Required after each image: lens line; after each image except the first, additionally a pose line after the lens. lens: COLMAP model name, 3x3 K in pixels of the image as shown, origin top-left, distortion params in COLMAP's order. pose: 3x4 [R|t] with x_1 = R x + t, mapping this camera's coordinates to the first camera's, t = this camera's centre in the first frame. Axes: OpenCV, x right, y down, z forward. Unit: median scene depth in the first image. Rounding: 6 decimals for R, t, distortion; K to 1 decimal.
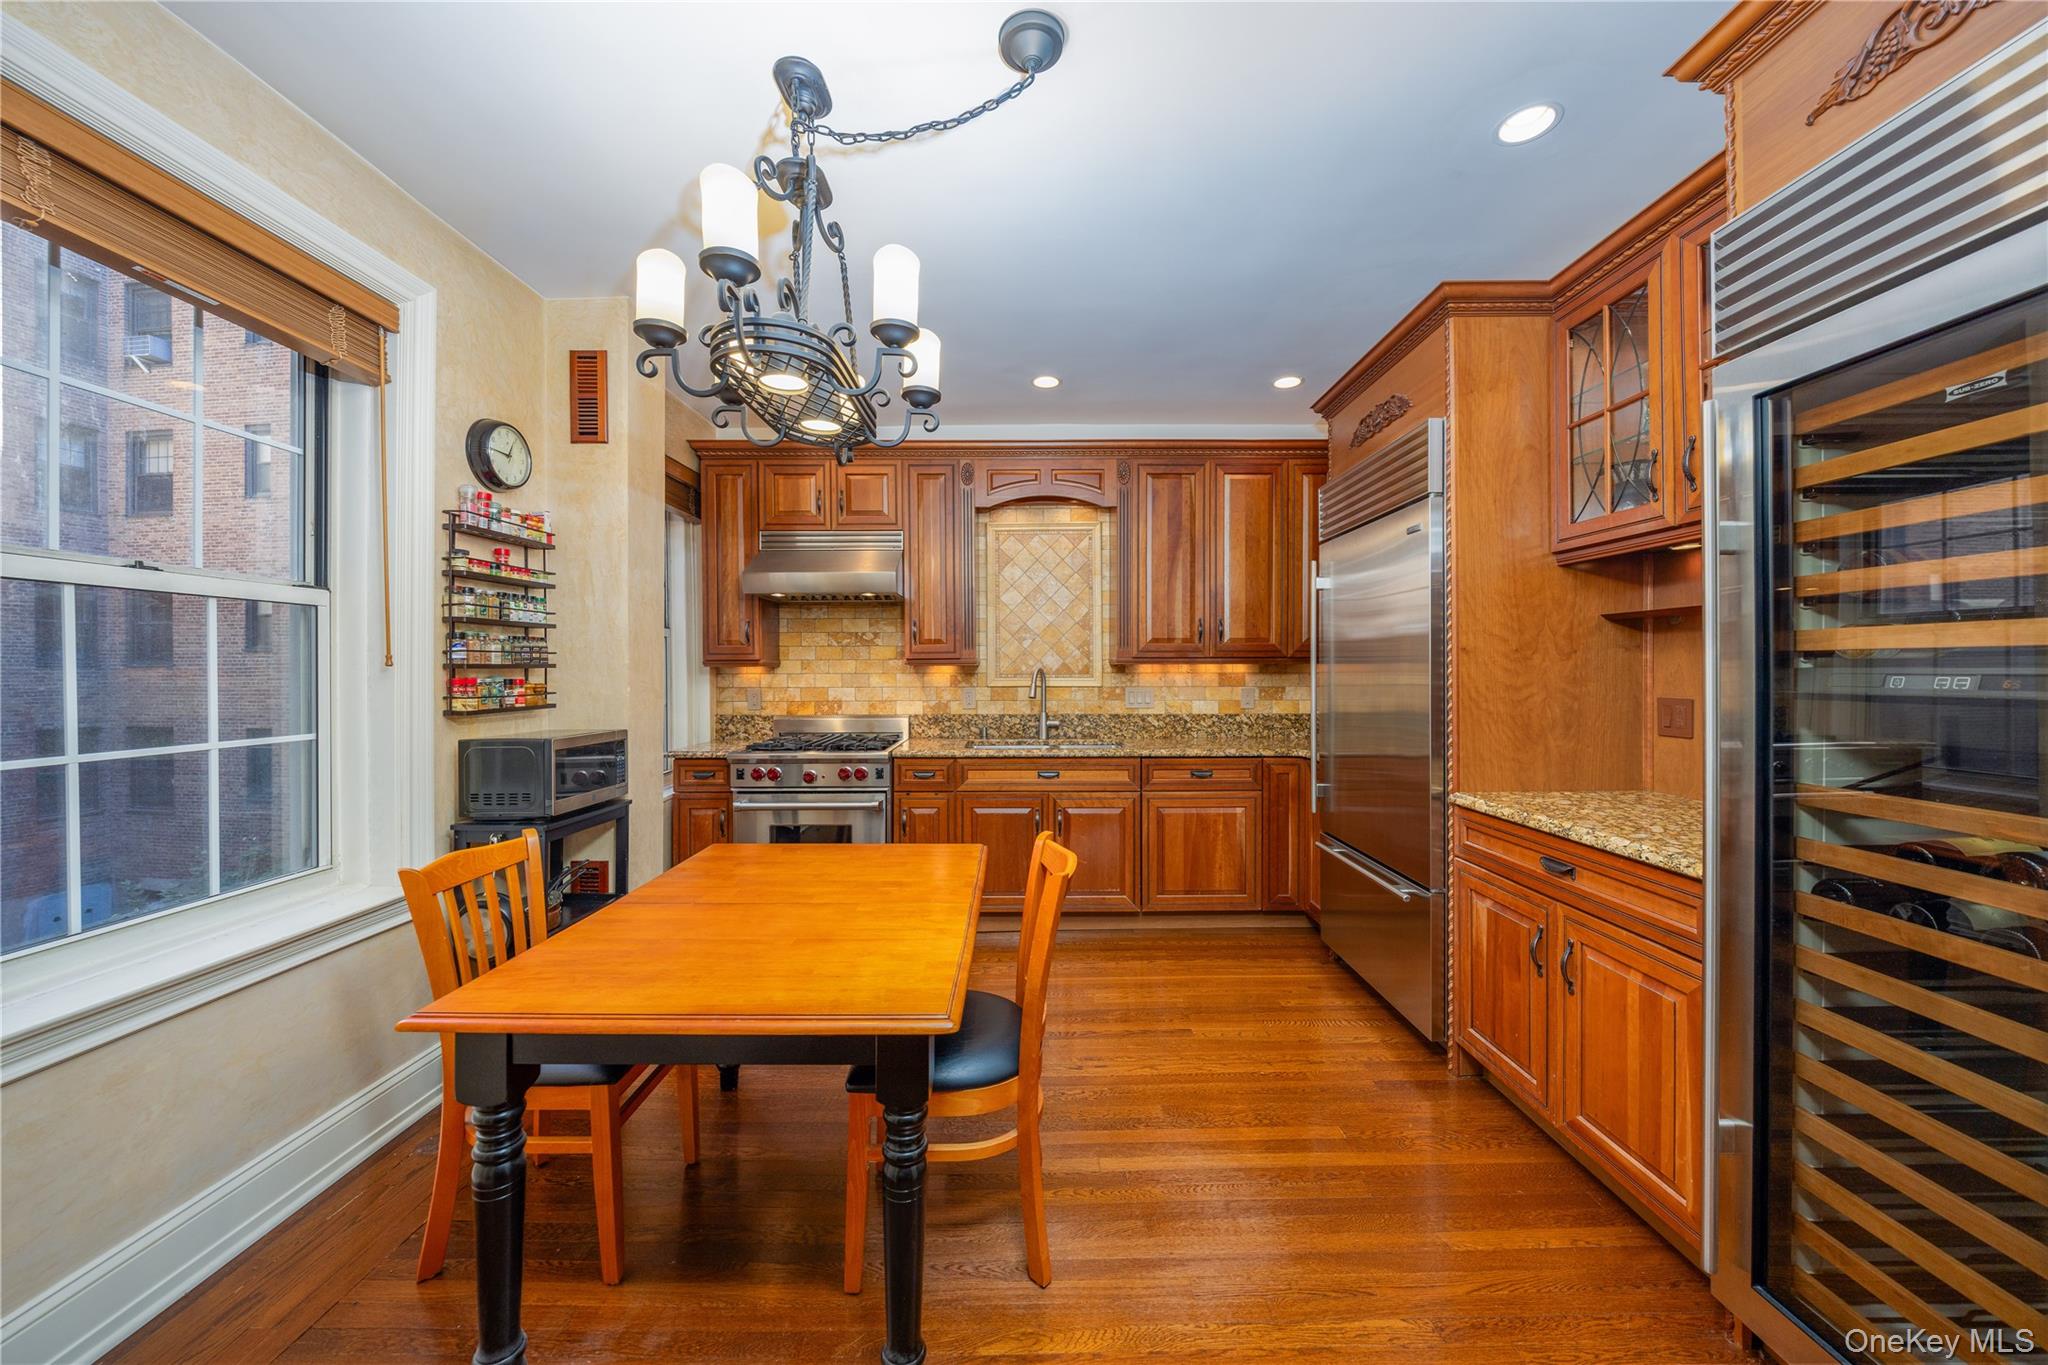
lens RADIAL K [[778.8, 0, 1034.8], [0, 778.8, 666.7], [0, 0, 1]] dist [-0.007679, 0.000119]
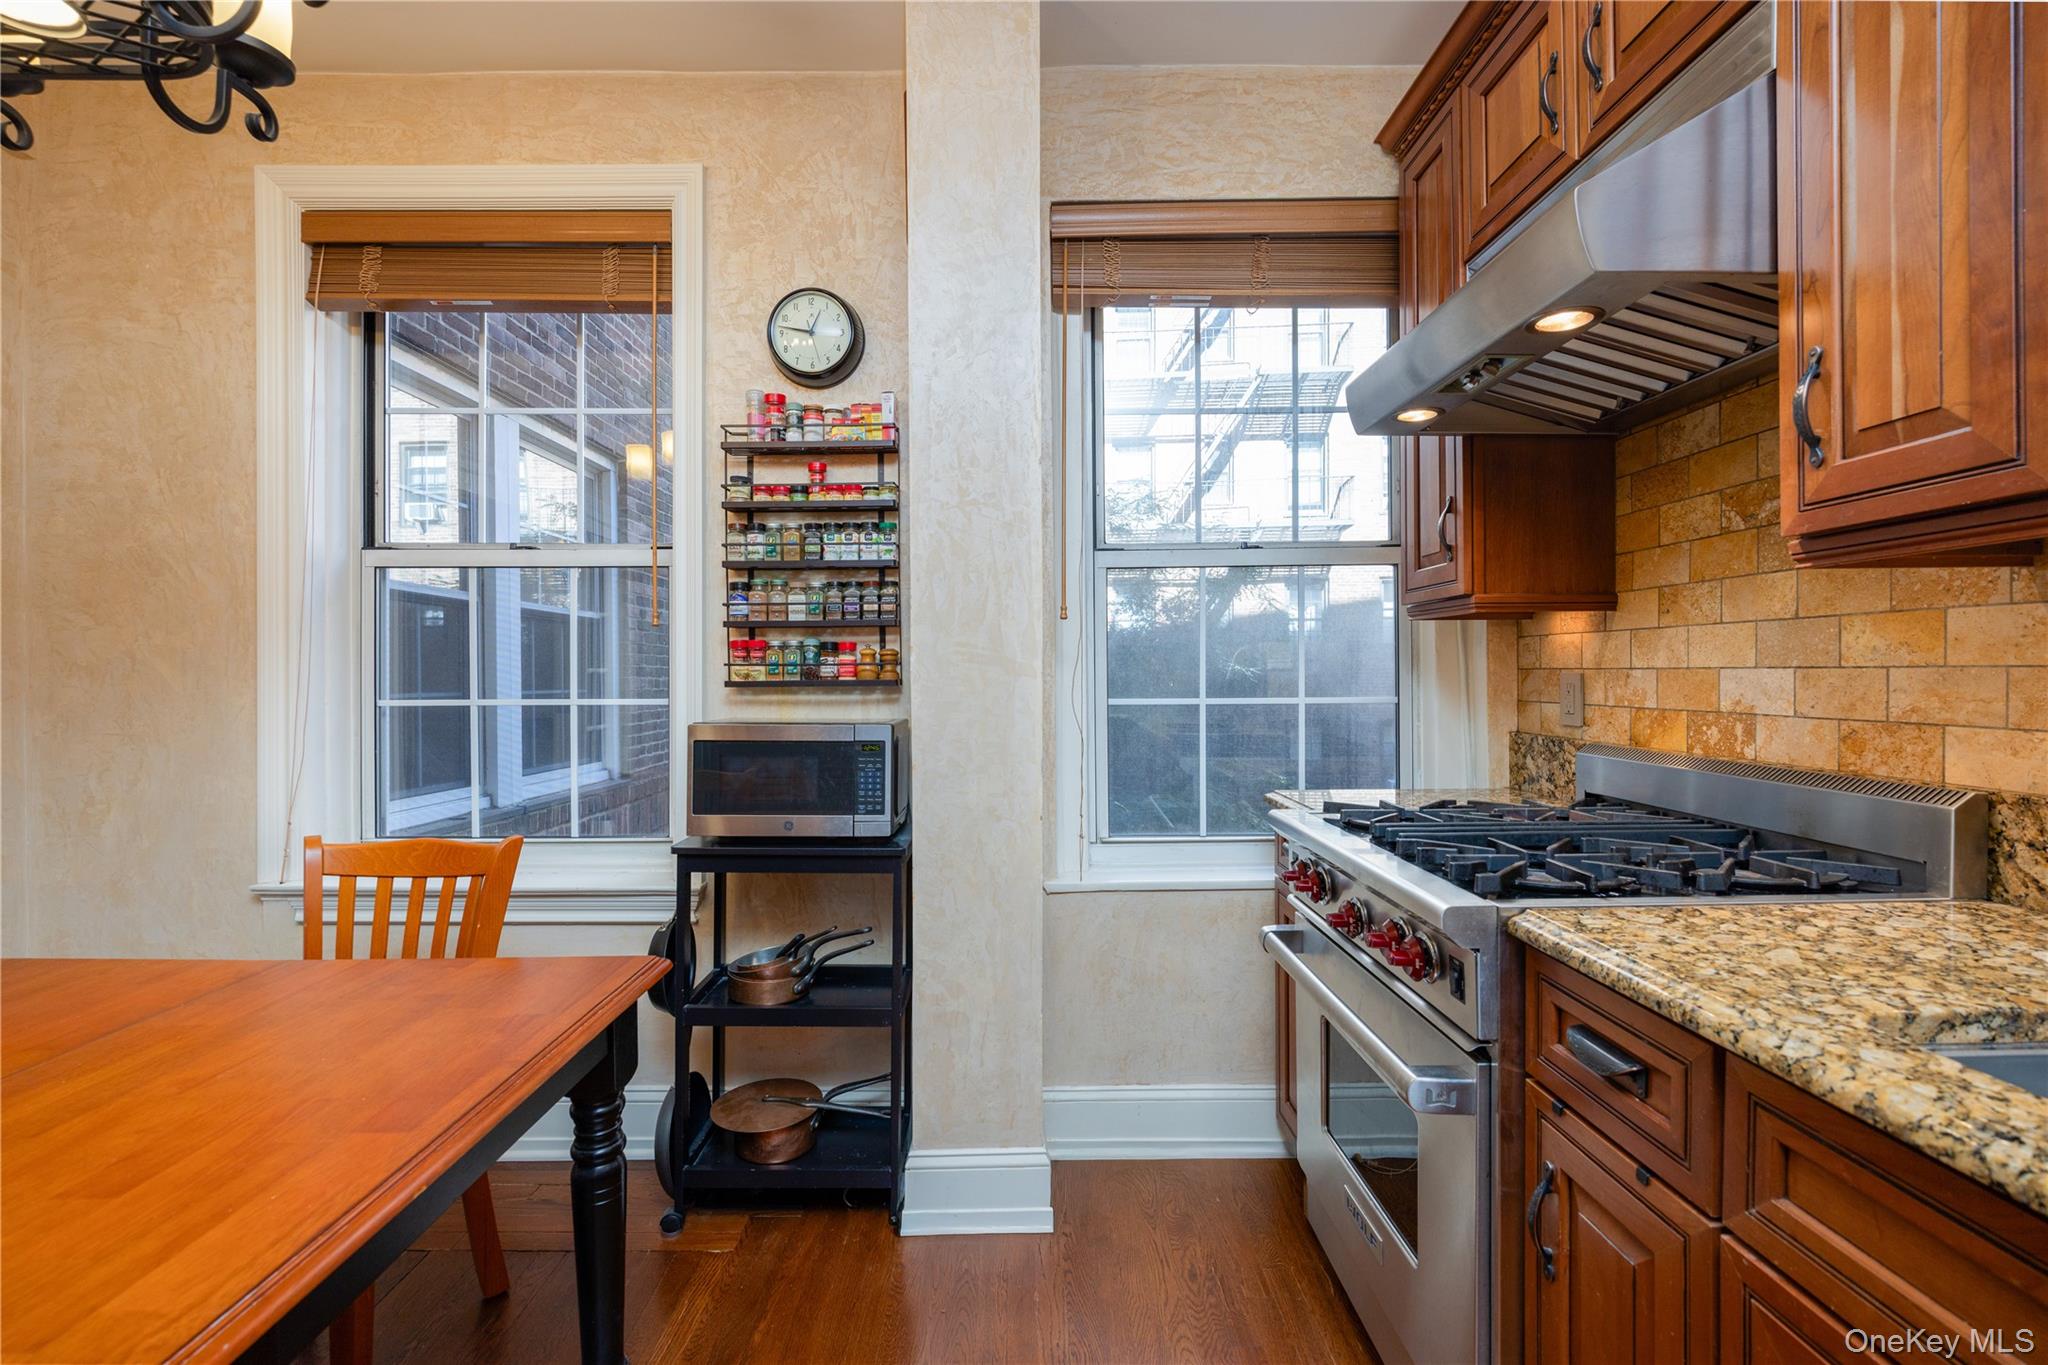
lens RADIAL K [[898.2, 0, 1024.0], [0, 898.2, 682.5], [0, 0, 1]] dist [-0.001194, -0.000256]
pose [[-0.015824, 0.013186, -0.999788, 0.158806], [0.004174, 0.999905, 0.013122, 0.043961], [0.999866, -0.003965, -0.015878, 1.209284]]
